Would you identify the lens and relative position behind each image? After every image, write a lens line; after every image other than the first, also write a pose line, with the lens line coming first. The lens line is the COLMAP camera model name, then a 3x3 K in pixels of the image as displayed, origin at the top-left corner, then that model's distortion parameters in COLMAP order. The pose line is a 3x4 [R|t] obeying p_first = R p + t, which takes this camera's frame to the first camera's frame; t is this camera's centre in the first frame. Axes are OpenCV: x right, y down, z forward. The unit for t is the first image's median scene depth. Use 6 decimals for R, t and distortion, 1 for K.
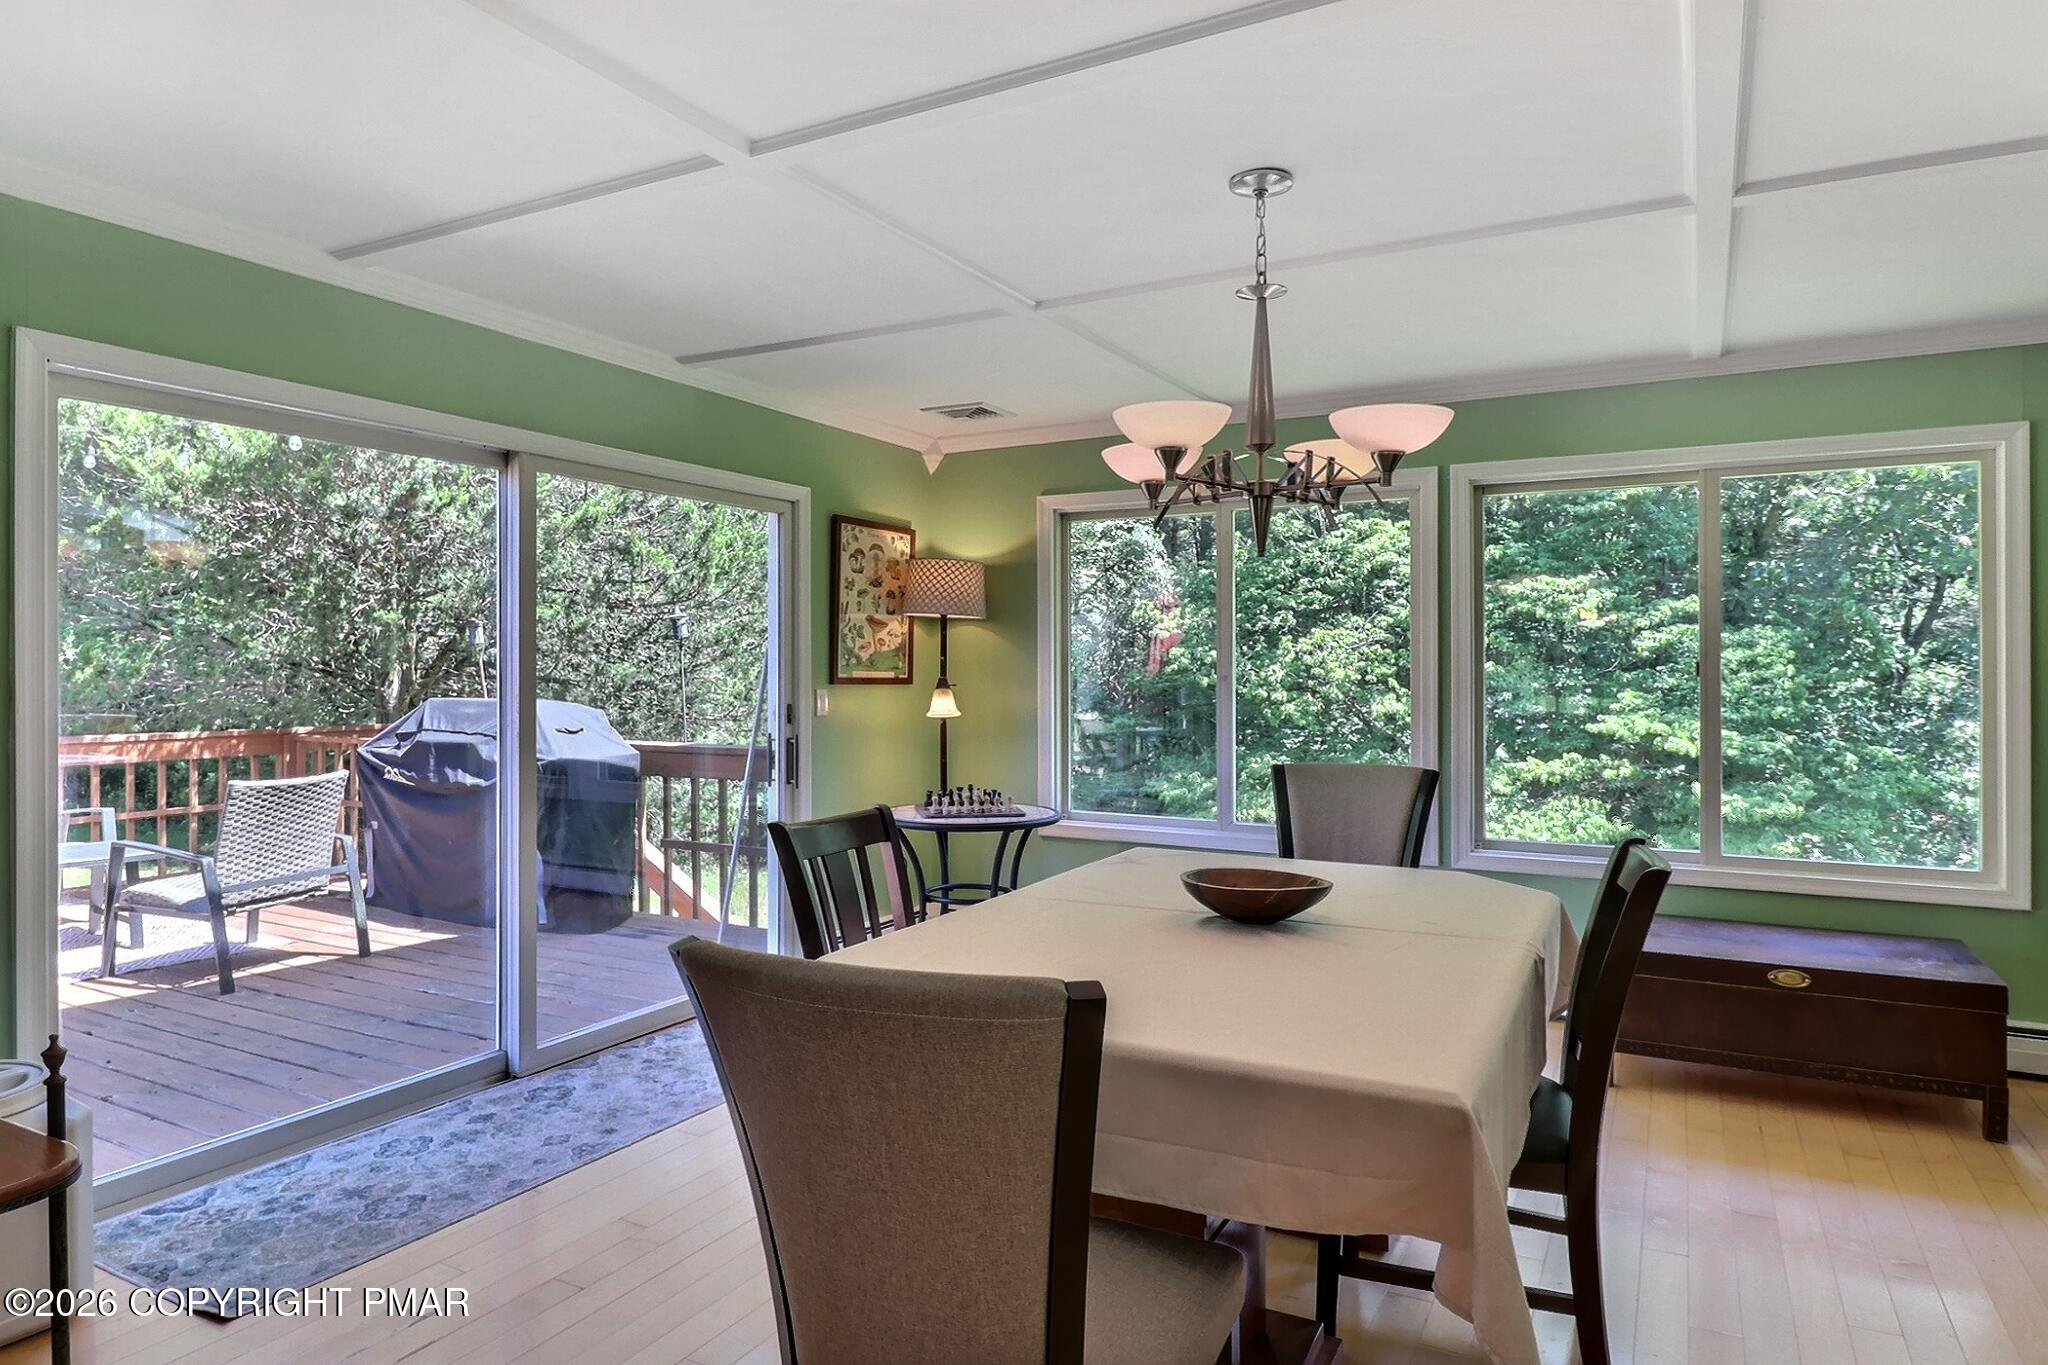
lens RADIAL K [[1200.8, 0, 1024.0], [0, 1200.8, 682.5], [0, 0, 1]] dist [0.001701, 0.000016]
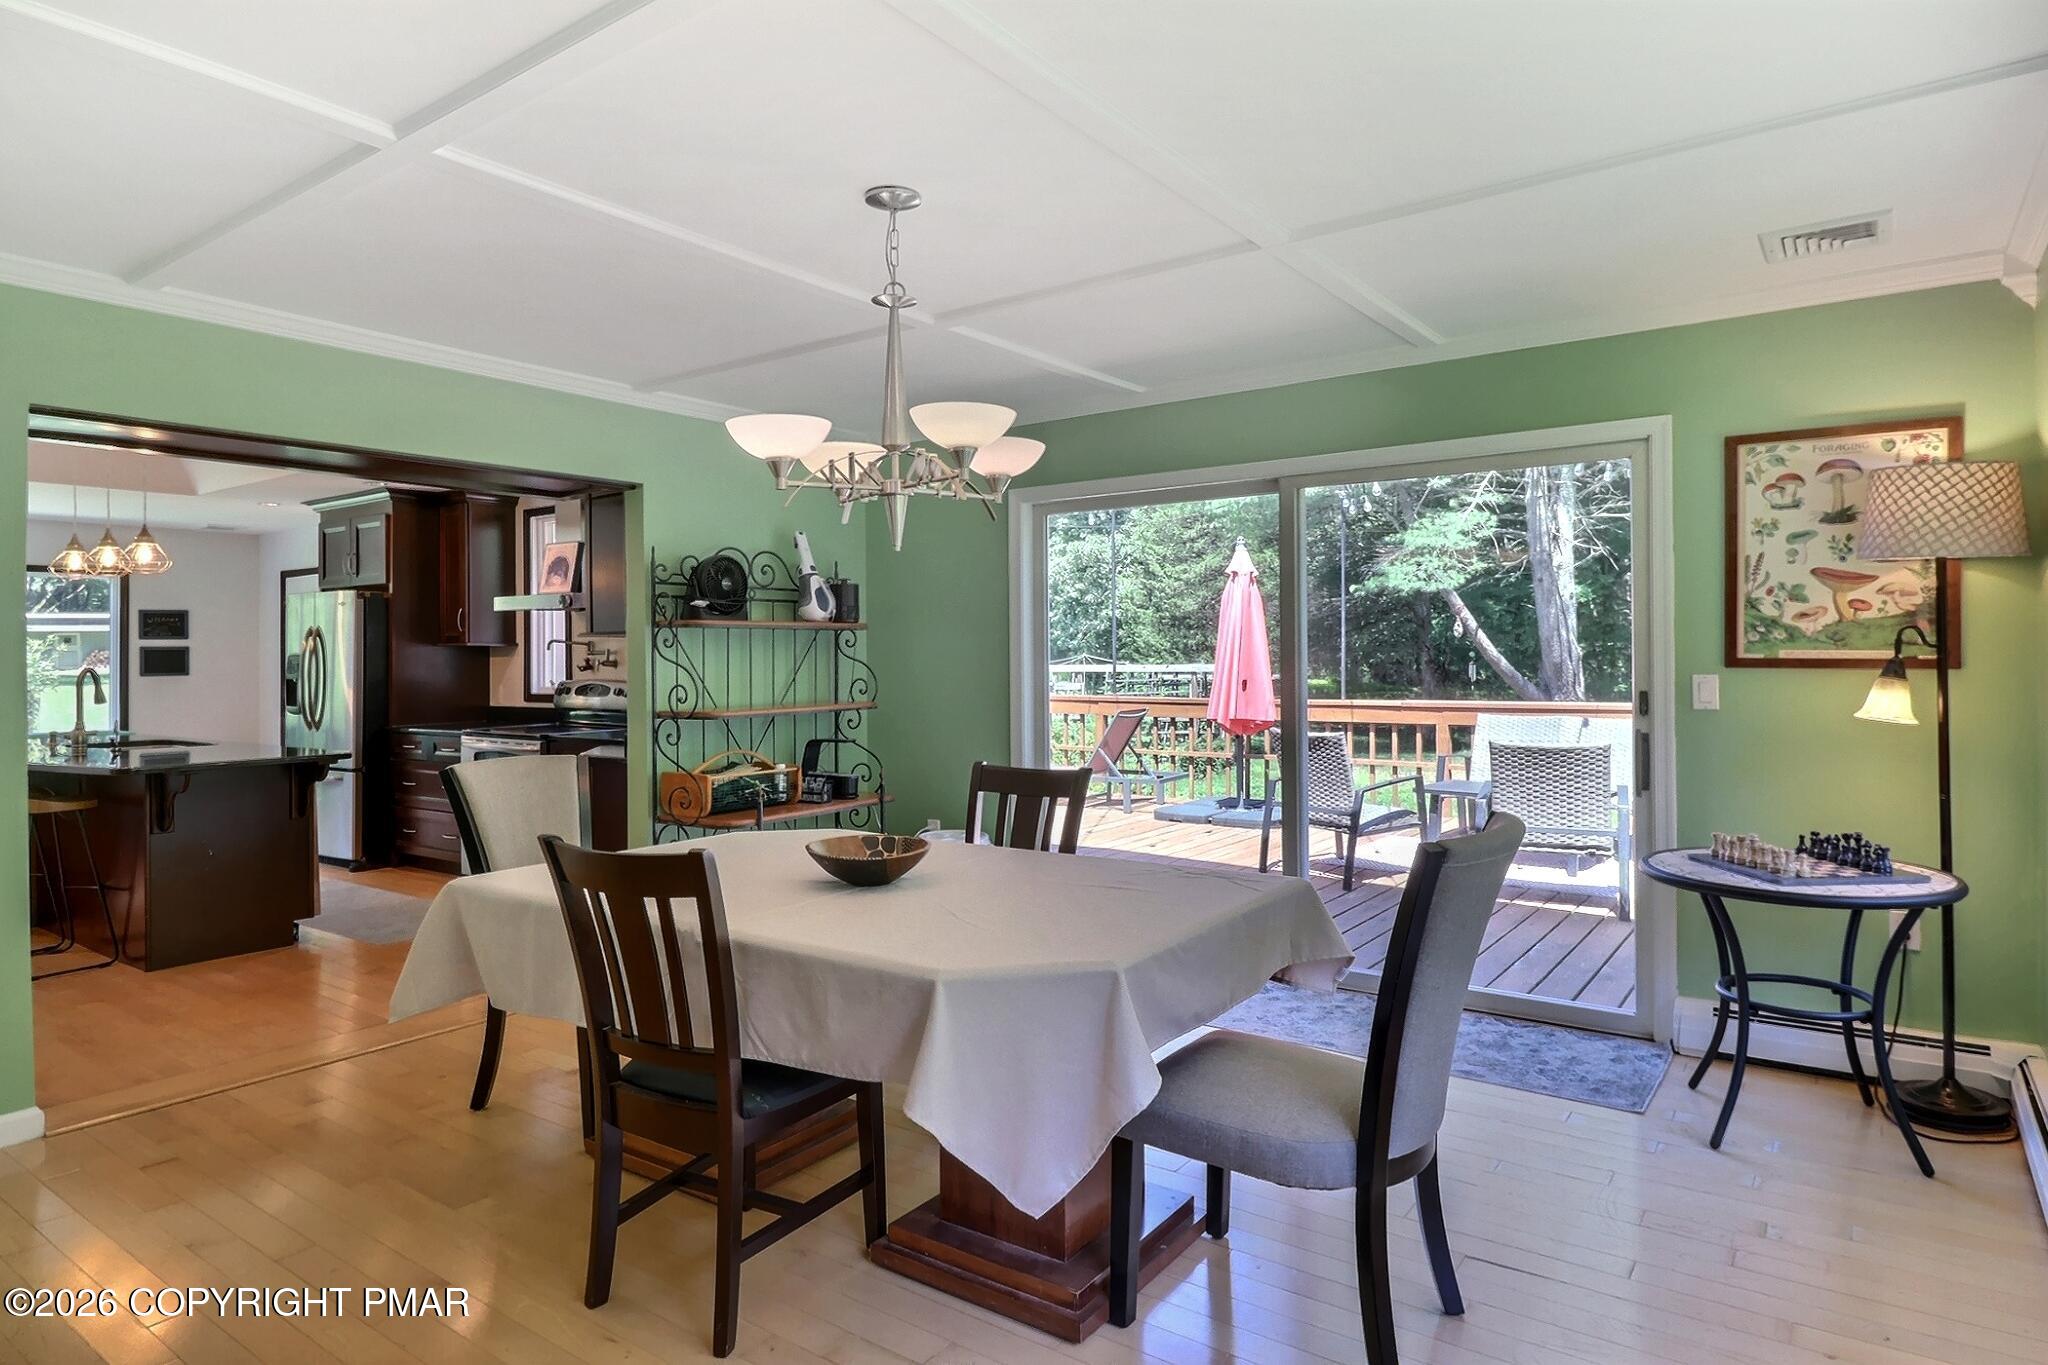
lens RADIAL K [[1171.4, 0, 951.3], [0, 1171.4, 646.3], [0, 0, 1]] dist [0.002160, -0.000285]
pose [[-0.158164, -0.003798, -0.987406, 0.613389], [-0.004777, 0.999984, -0.003081, -0.006779], [0.987401, 0.004230, -0.158179, 0.626746]]
